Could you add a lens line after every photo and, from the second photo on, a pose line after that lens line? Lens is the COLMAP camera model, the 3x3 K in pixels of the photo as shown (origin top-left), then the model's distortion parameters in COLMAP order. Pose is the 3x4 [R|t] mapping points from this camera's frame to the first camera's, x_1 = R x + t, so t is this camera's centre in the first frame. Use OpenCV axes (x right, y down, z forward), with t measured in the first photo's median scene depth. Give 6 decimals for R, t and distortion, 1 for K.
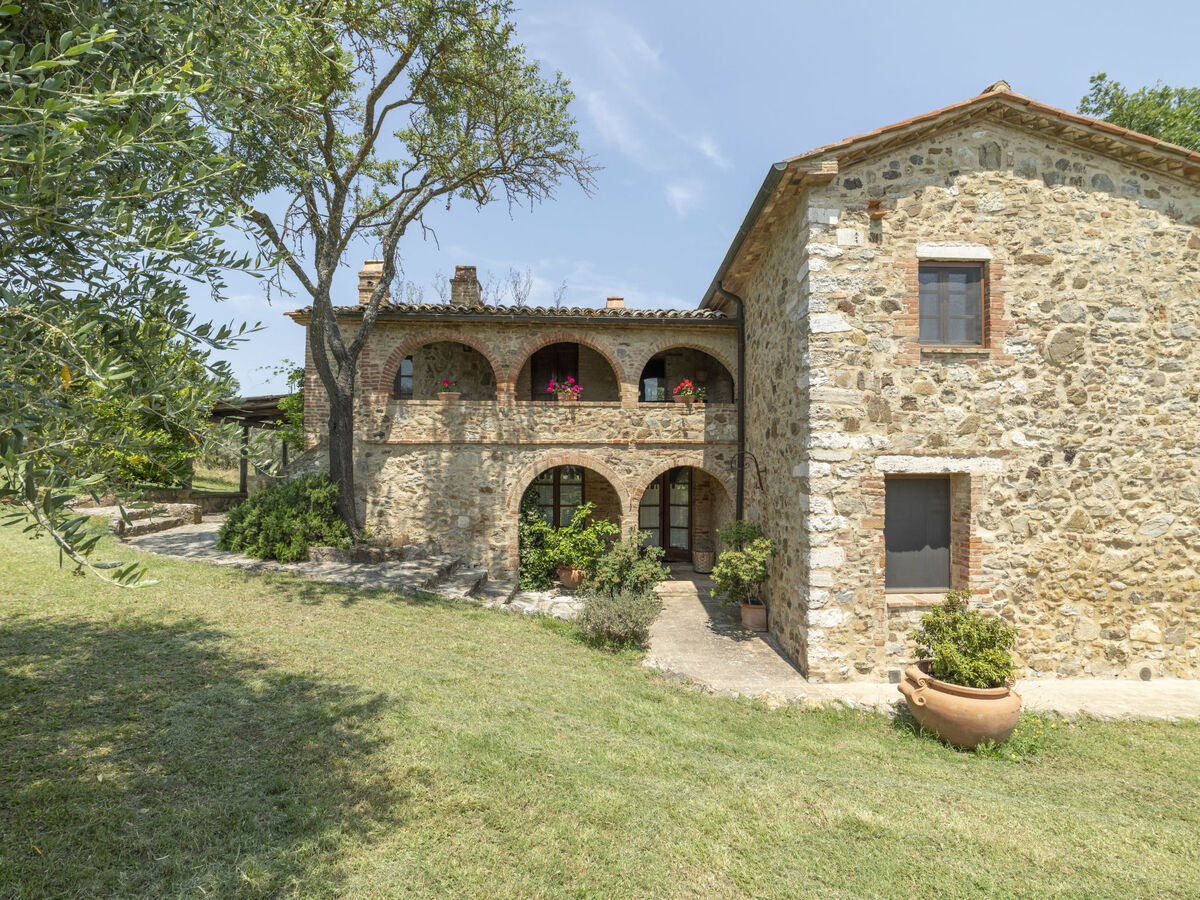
lens RADIAL K [[560.1, 0, 595.6], [0, 560.1, 451.3], [0, 0, 1]] dist [-0.007772, 0.002285]
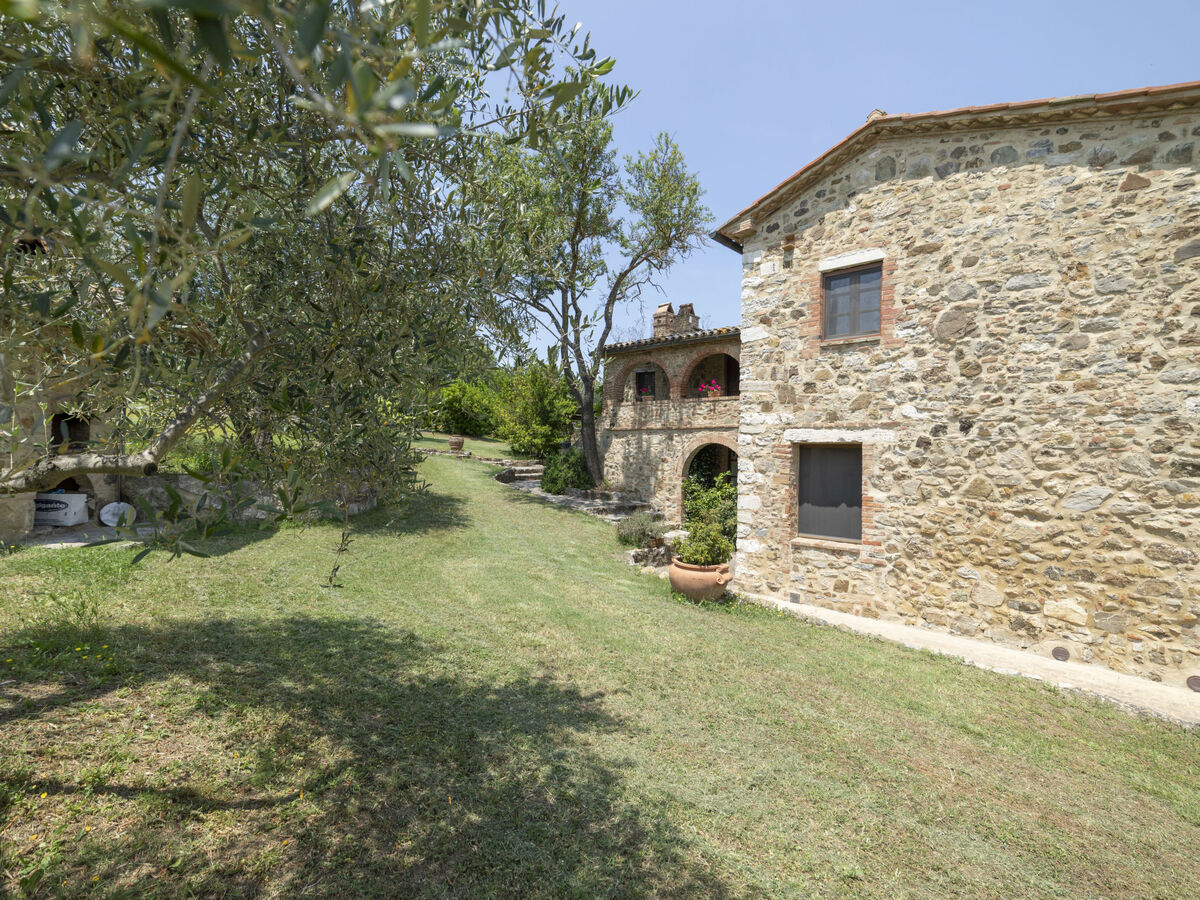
lens RADIAL K [[560.1, 0, 602.6], [0, 560.1, 446.0], [0, 0, 1]] dist [-0.007772, 0.002285]
pose [[0.692403, 0.002764, -0.721506, 1.139635], [-0.005241, 0.999986, -0.001199, 0.050771], [0.721492, 0.004612, 0.692407, -0.225948]]
